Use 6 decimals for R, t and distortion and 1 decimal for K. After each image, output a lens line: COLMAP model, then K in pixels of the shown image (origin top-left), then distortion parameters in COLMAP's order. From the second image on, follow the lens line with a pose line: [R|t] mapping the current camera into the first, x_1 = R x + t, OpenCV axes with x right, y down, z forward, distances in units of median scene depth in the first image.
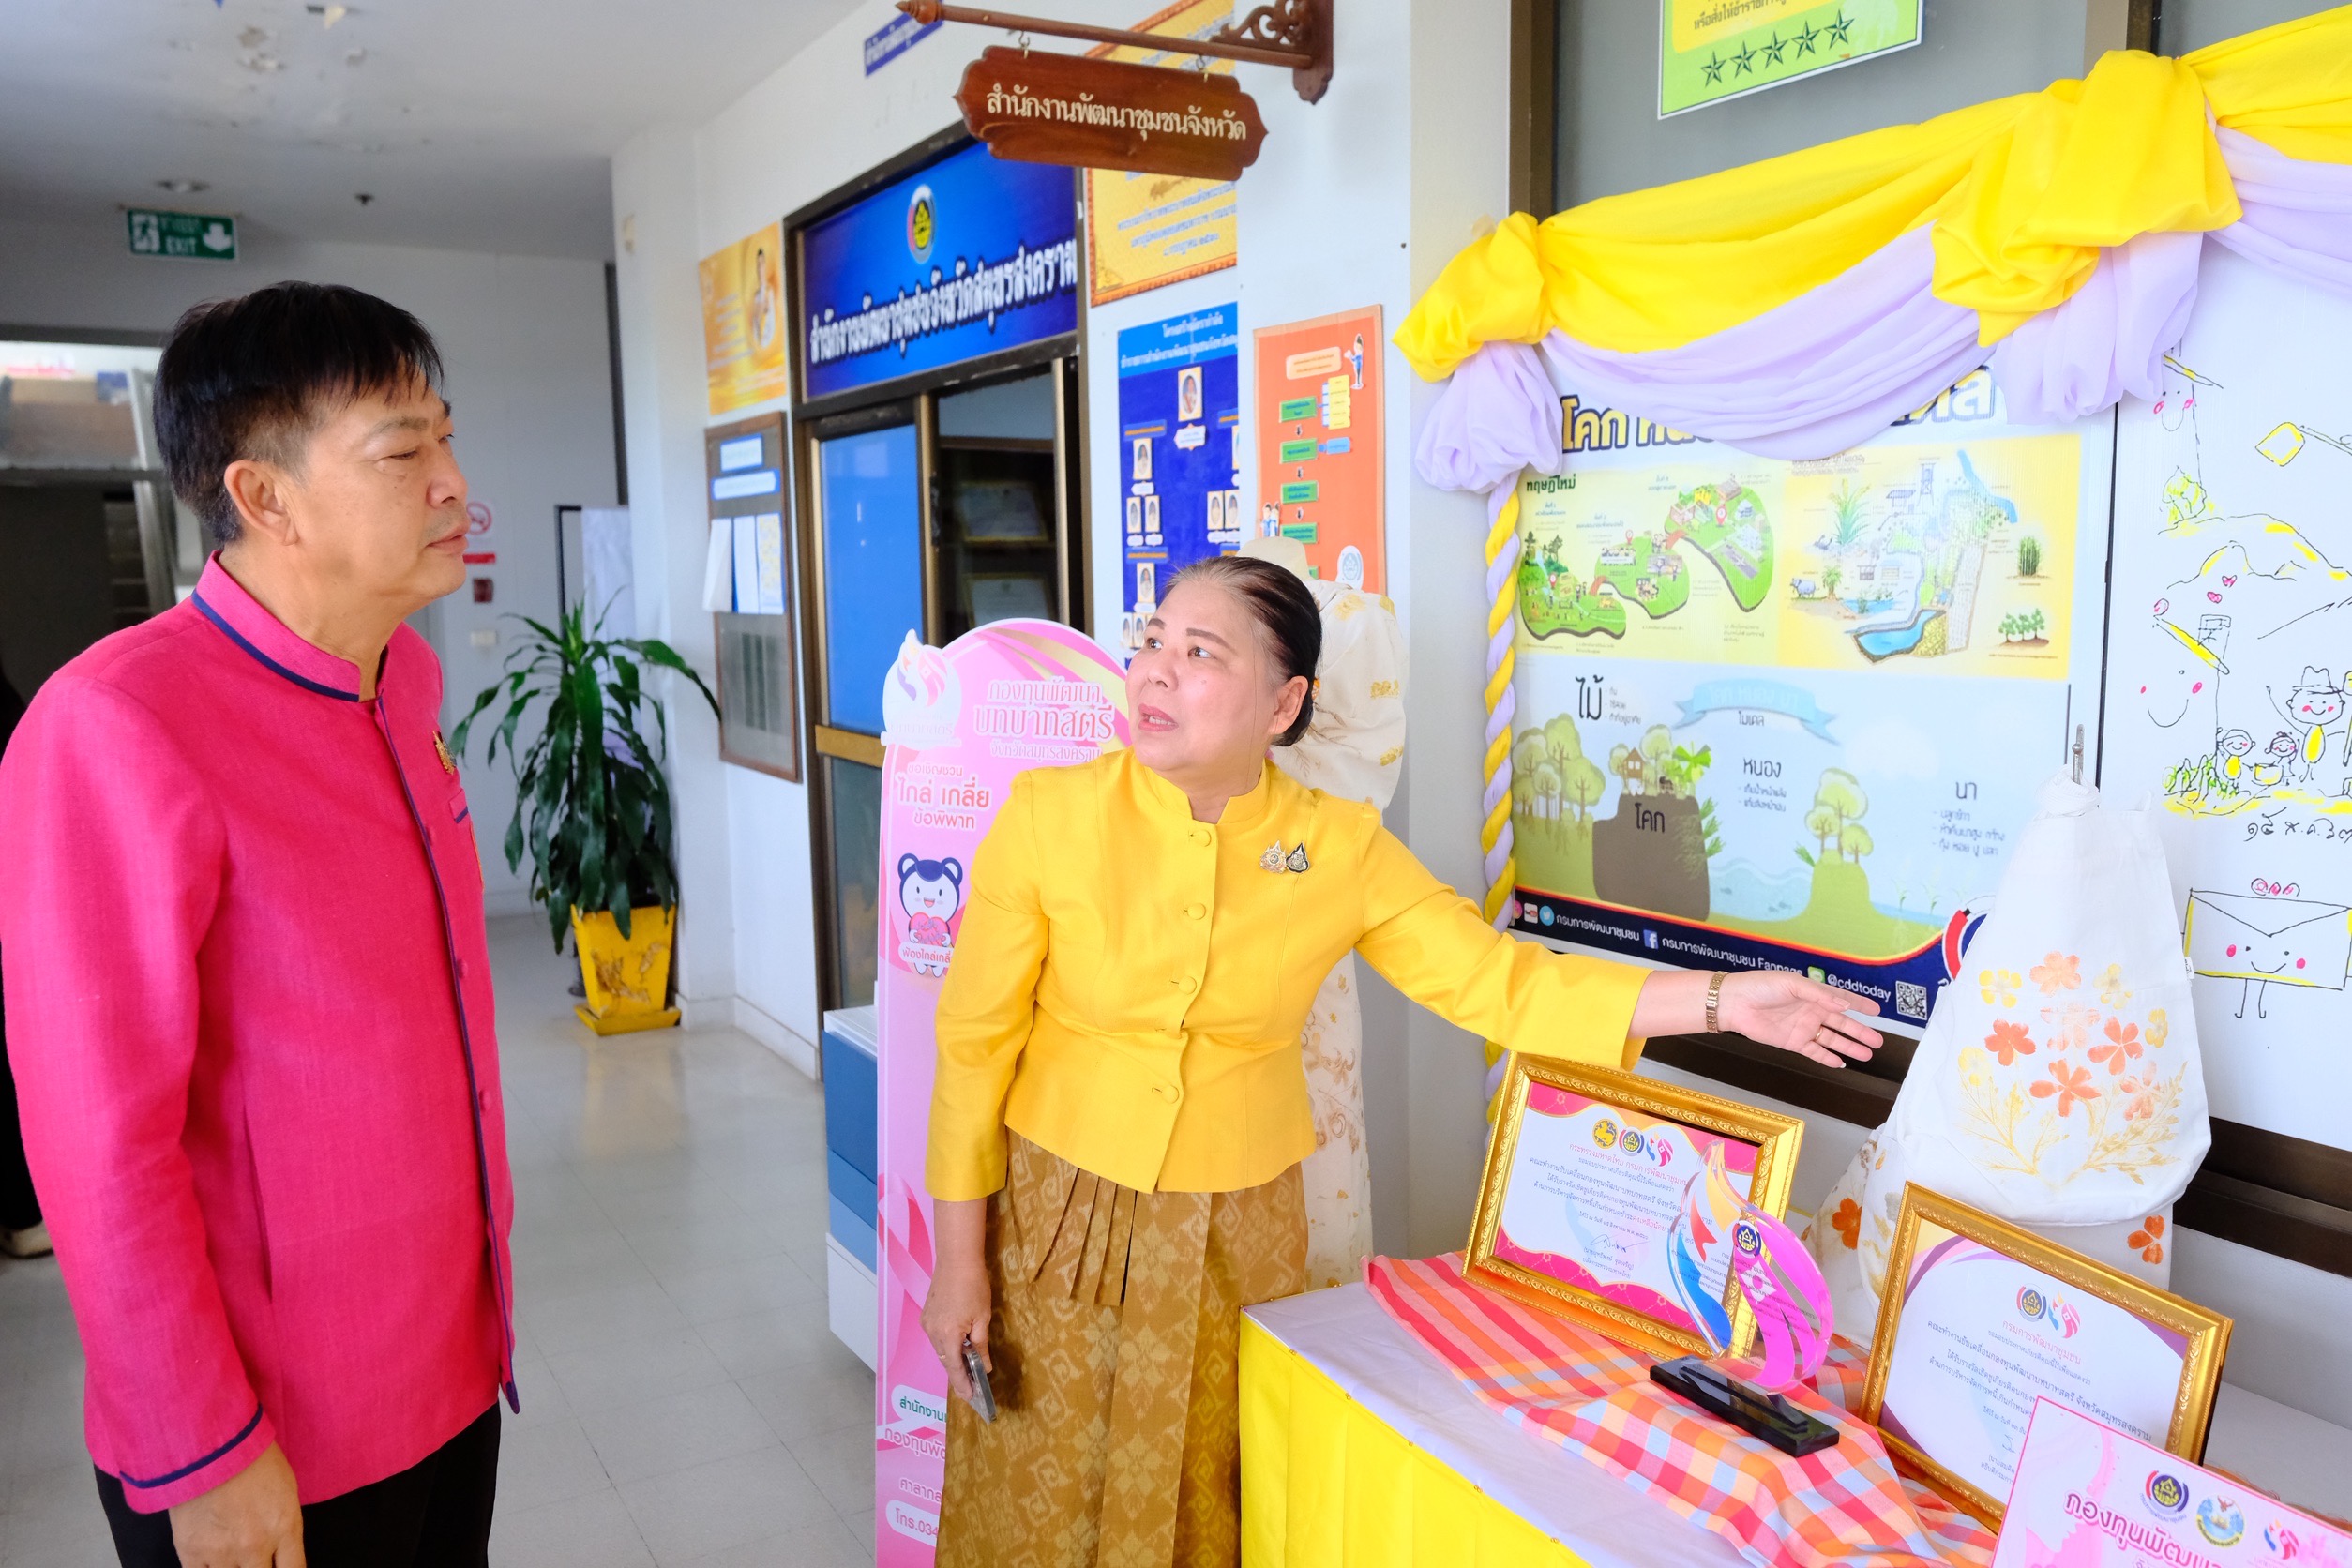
lens RADIAL K [[1795.3, 0, 1160.2], [0, 1795.3, 791.0], [0, 0, 1]] dist [-0.005876, 0.005944]
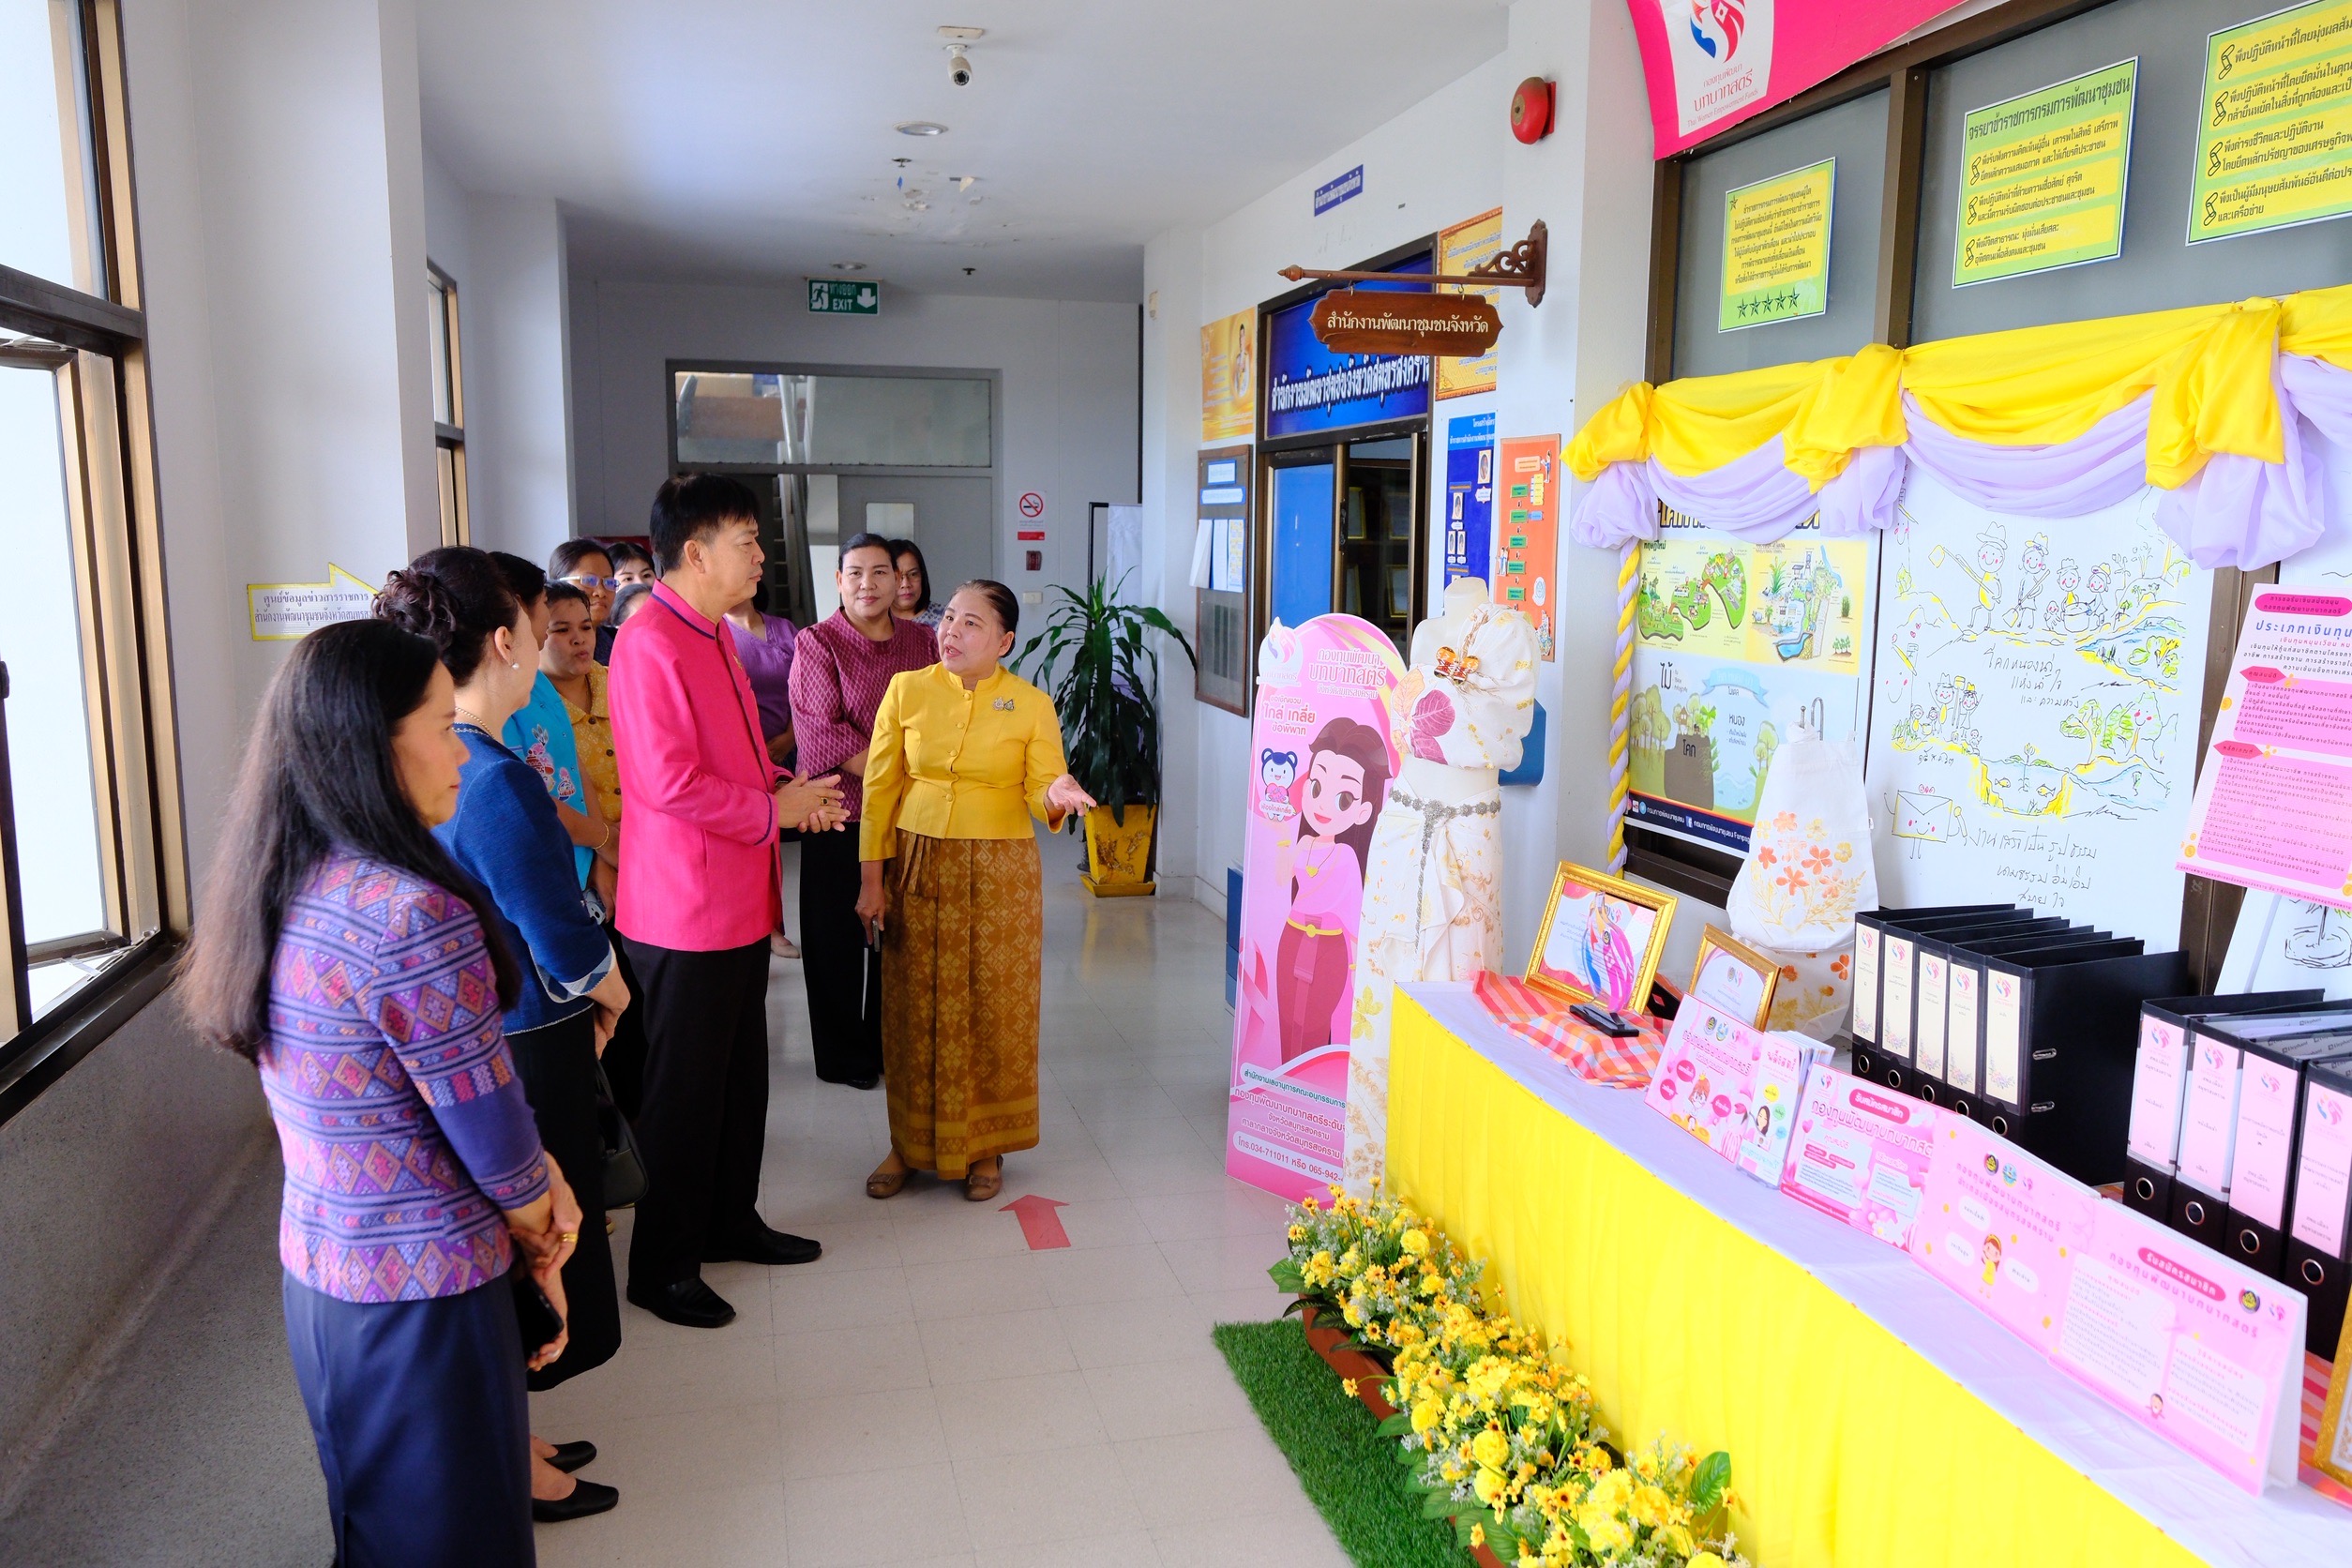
lens RADIAL K [[1795.3, 0, 1160.2], [0, 1795.3, 791.0], [0, 0, 1]] dist [-0.005876, 0.005944]
pose [[0.959044, 0.066718, -0.275288, 0.186306], [-0.061057, 0.997710, 0.029093, 0.025542], [0.276598, -0.011093, 0.960922, -0.531786]]
